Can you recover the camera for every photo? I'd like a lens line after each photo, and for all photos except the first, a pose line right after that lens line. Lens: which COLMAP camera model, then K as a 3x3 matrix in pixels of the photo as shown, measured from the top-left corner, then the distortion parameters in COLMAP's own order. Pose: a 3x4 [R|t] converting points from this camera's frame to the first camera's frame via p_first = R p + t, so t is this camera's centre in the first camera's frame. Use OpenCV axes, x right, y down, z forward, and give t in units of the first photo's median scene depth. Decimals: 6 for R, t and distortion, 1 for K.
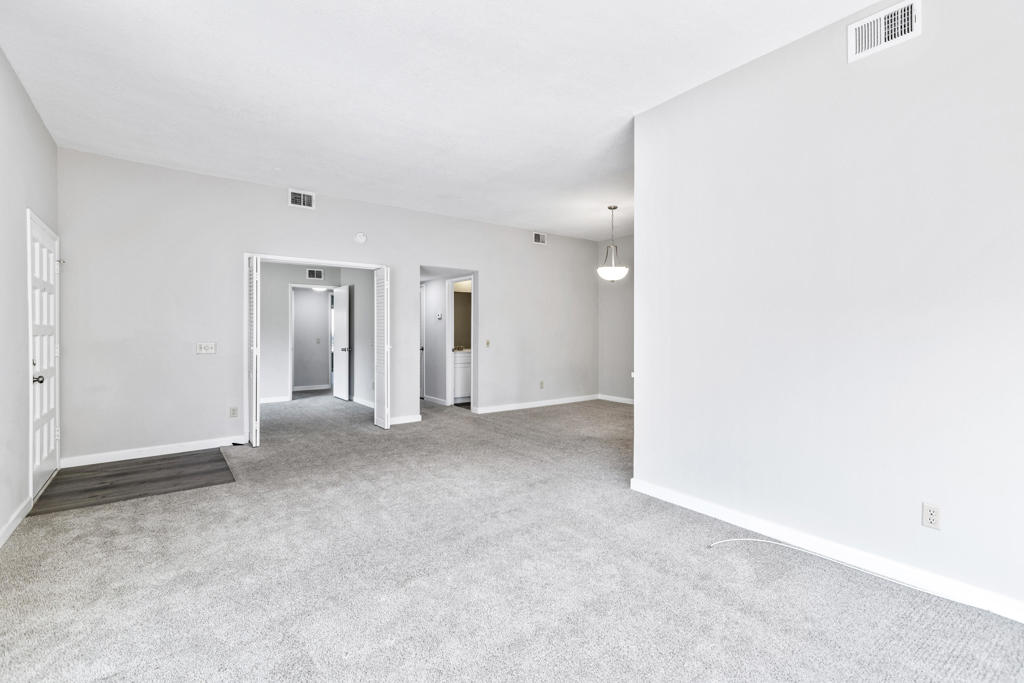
lens RADIAL K [[457.0, 0, 507.7], [0, 457.0, 338.8], [0, 0, 1]] dist [0.000795, -0.000171]
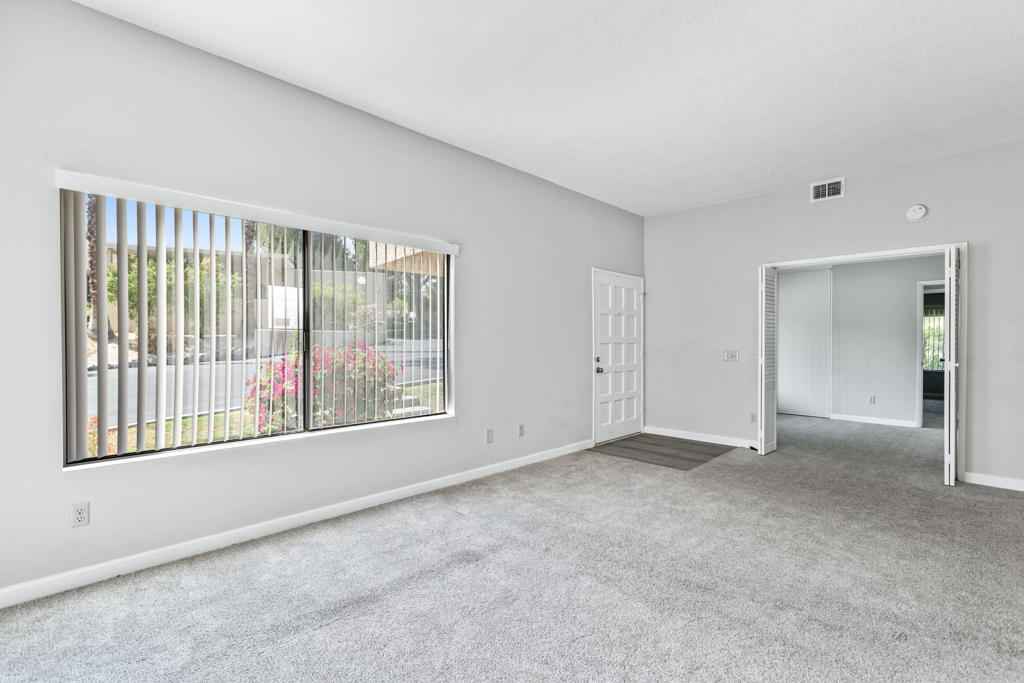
lens RADIAL K [[457.0, 0, 507.7], [0, 457.0, 338.8], [0, 0, 1]] dist [0.000795, -0.000171]
pose [[0.130585, -0.004669, -0.991426, 0.527684], [-0.014620, 0.999871, -0.006635, -0.006566], [0.991329, 0.015361, 0.130500, 0.432831]]
